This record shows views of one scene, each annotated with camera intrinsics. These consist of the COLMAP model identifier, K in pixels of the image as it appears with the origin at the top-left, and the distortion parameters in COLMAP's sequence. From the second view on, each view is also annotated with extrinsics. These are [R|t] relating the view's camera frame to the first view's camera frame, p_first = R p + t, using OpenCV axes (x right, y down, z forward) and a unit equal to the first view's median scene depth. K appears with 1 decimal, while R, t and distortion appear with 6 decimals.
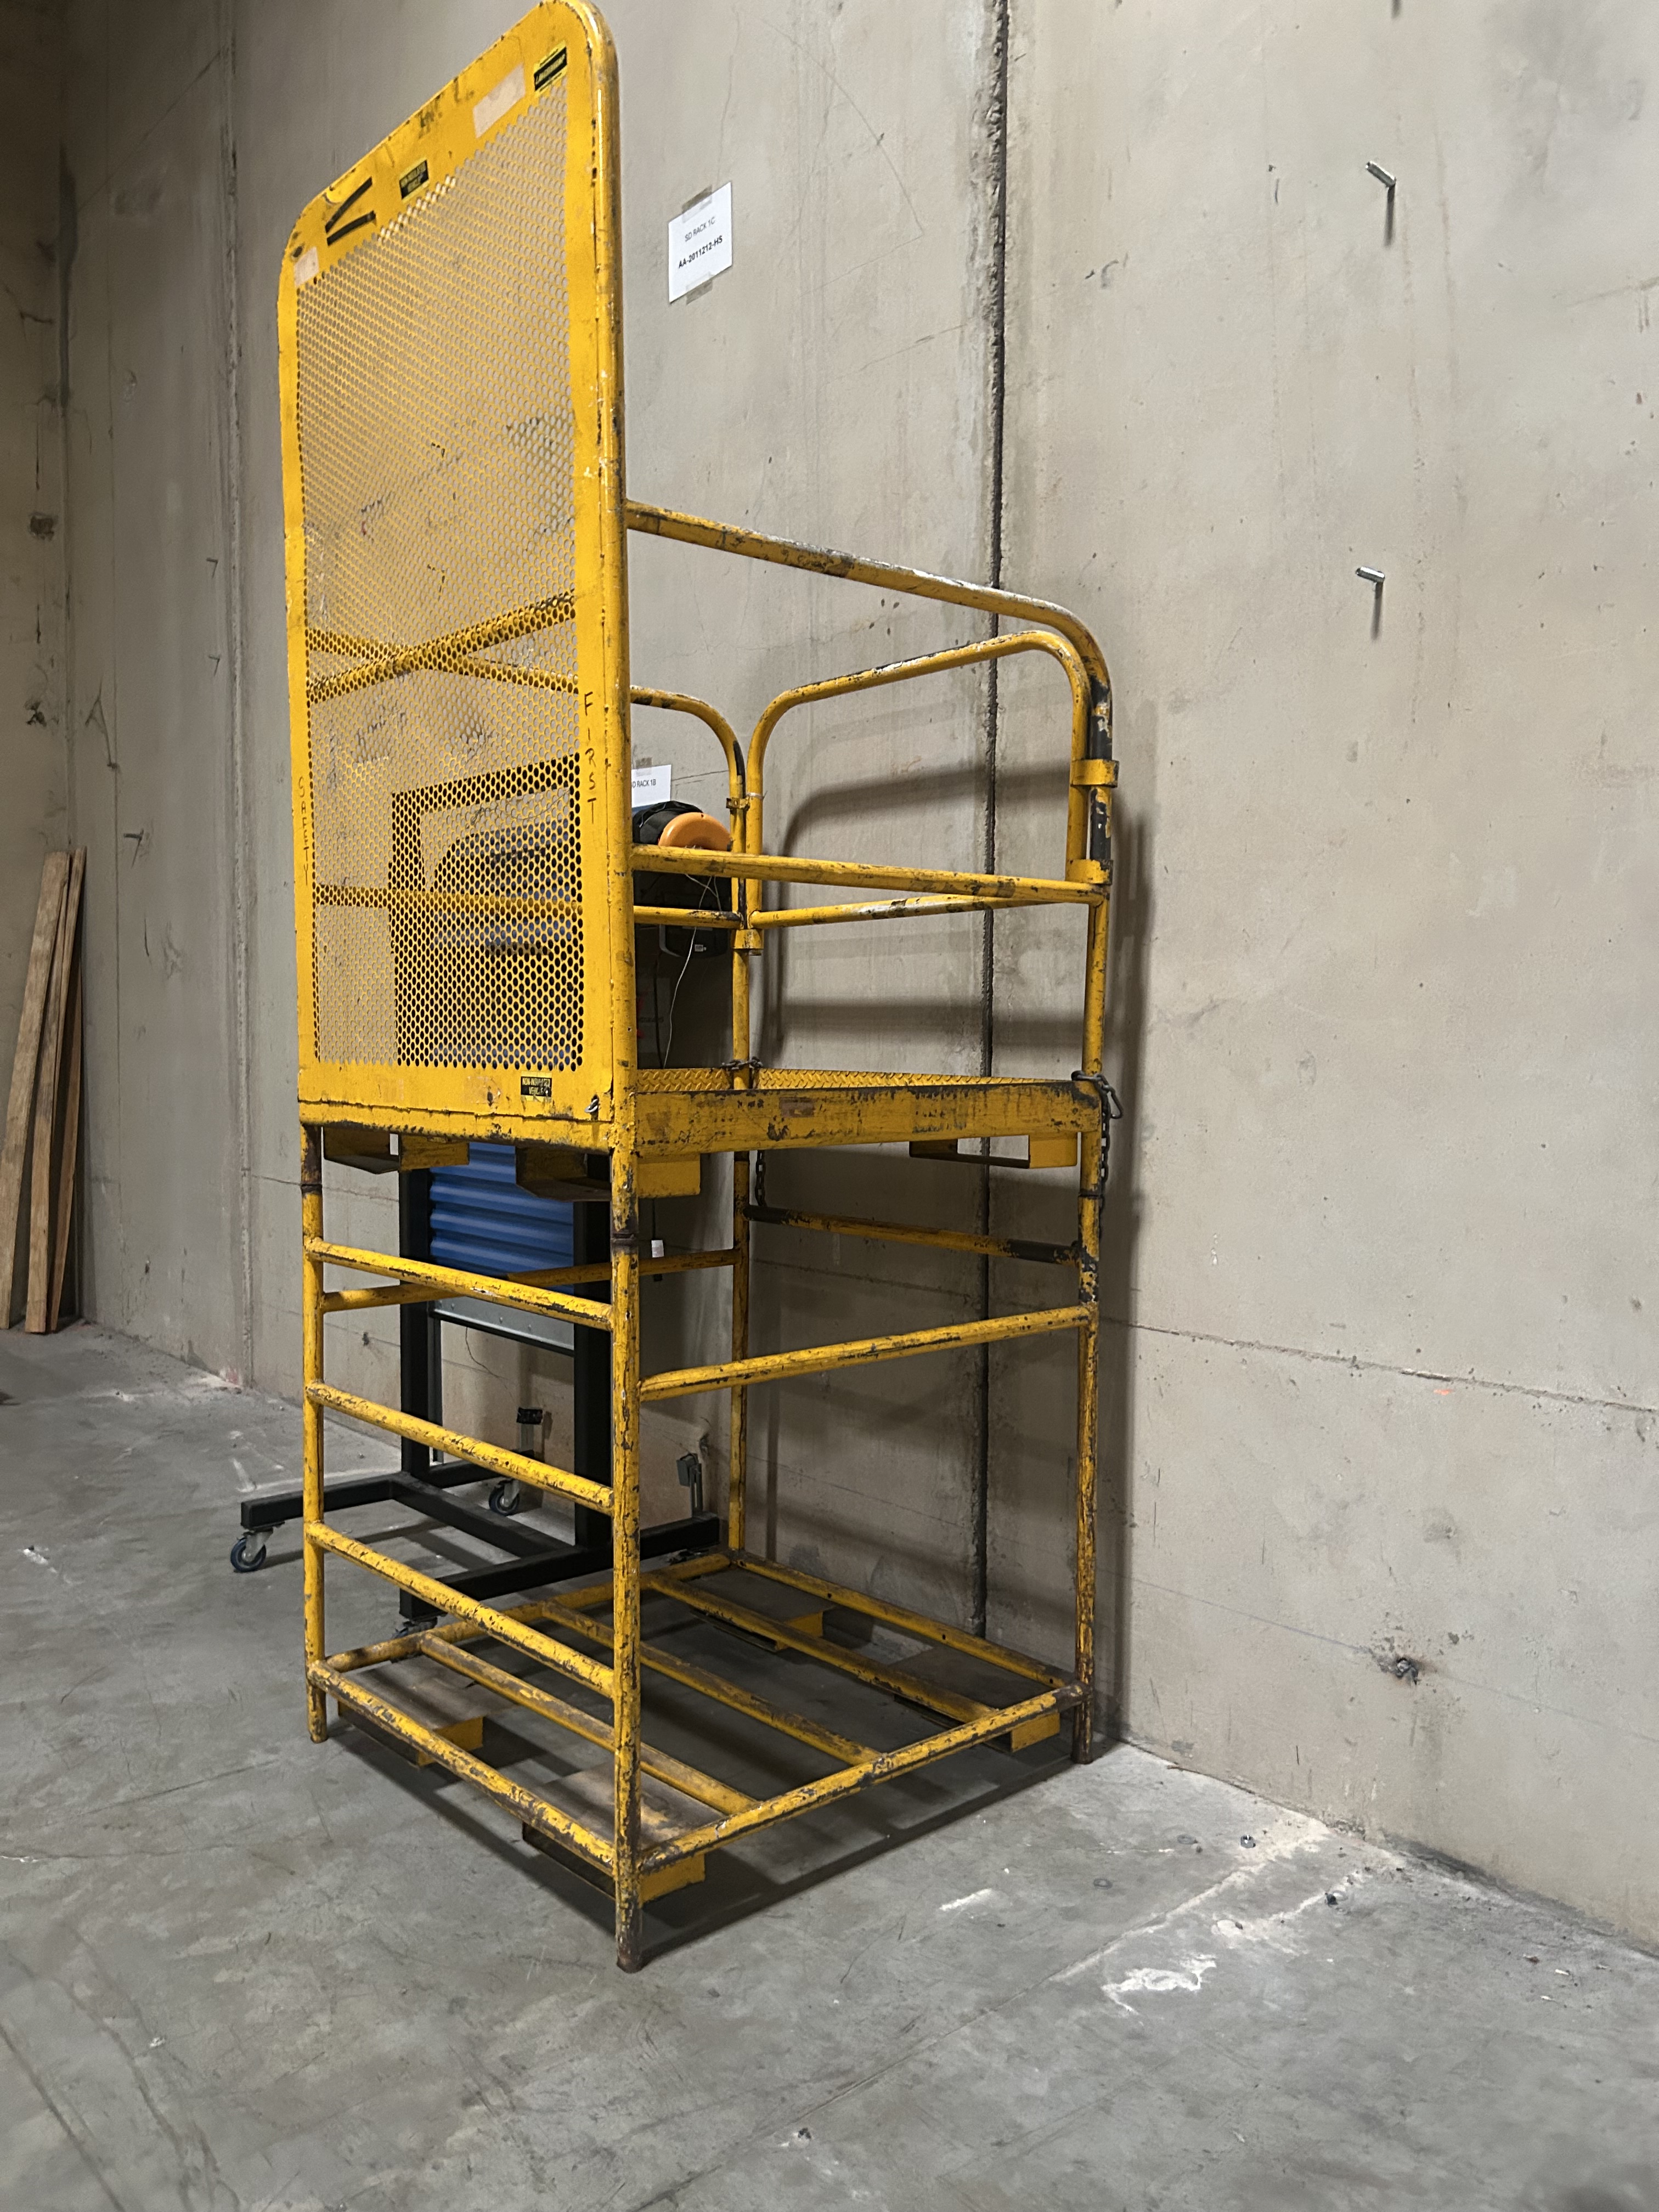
lens RADIAL K [[1666.8, 0, 829.9], [0, 1666.8, 1104.0], [0, 0, 1]] dist [0.010687, -0.024299]
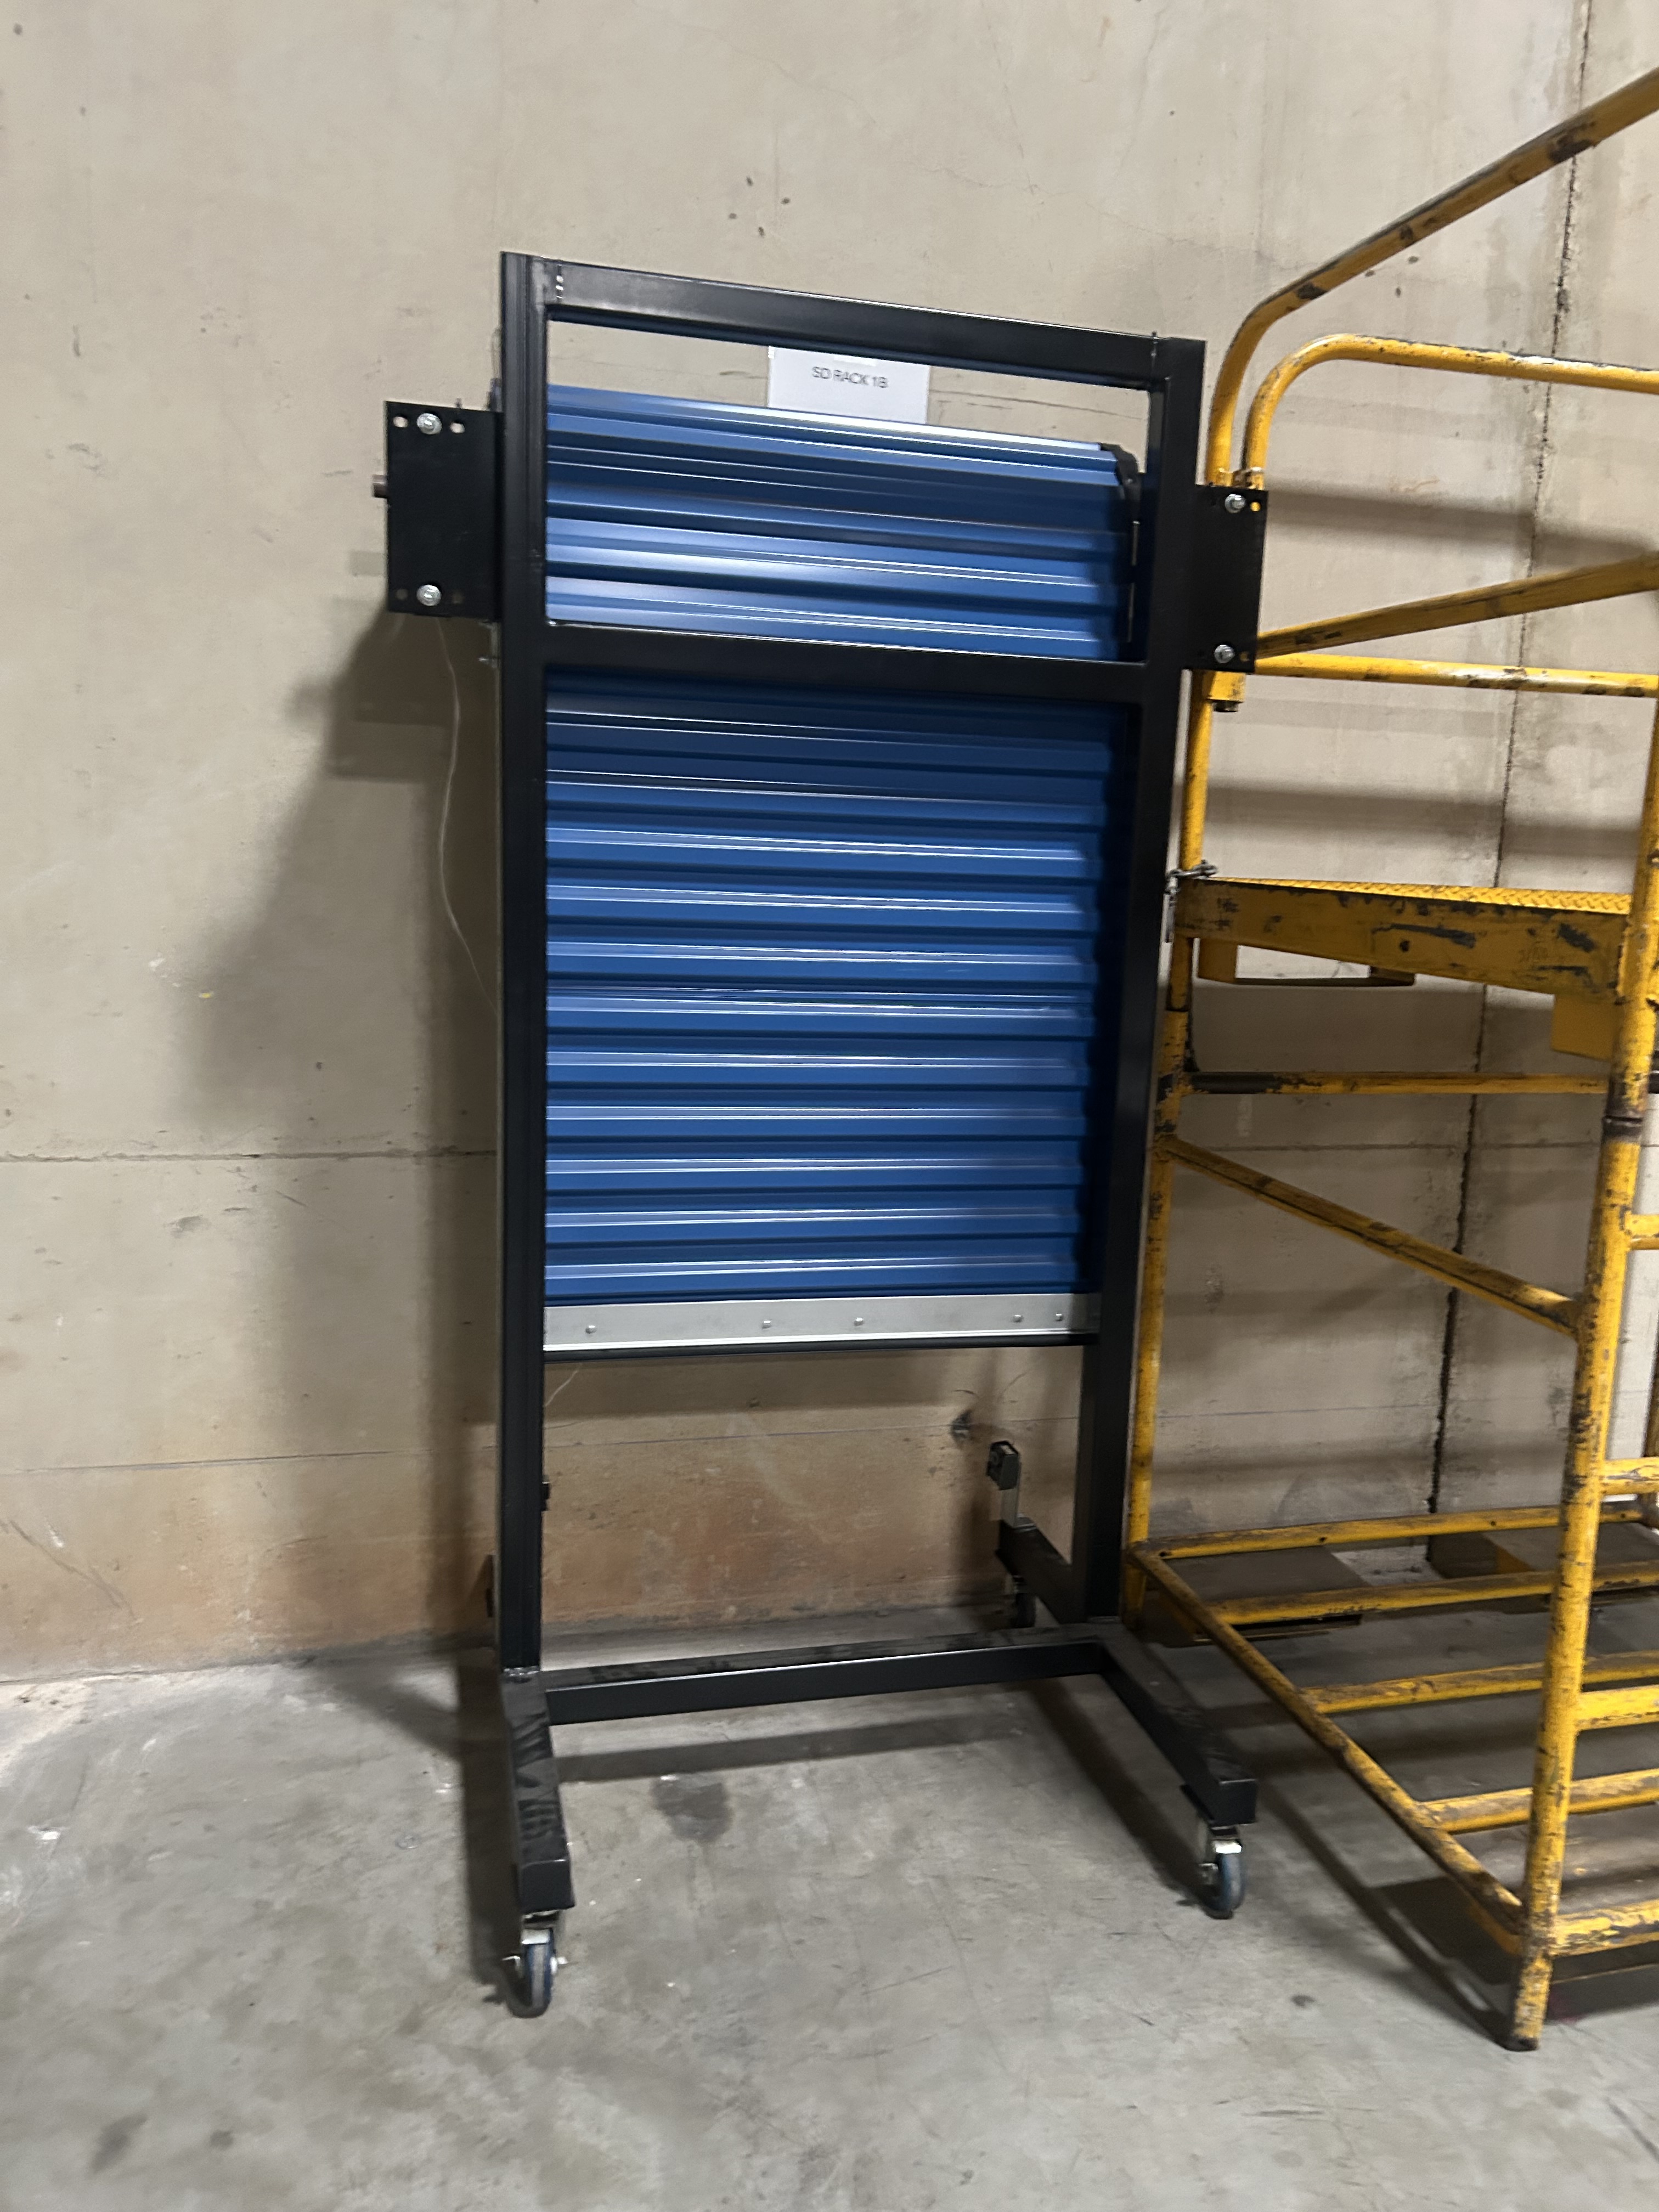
lens RADIAL K [[1666.8, 0, 828.9], [0, 1666.8, 1113.3], [0, 0, 1]] dist [0.010687, -0.024299]
pose [[0.455298, -0.132553, 0.880417, -0.847259], [0.001663, 0.988980, 0.148038, -0.030561], [-0.890338, -0.065938, 0.450501, 0.924885]]
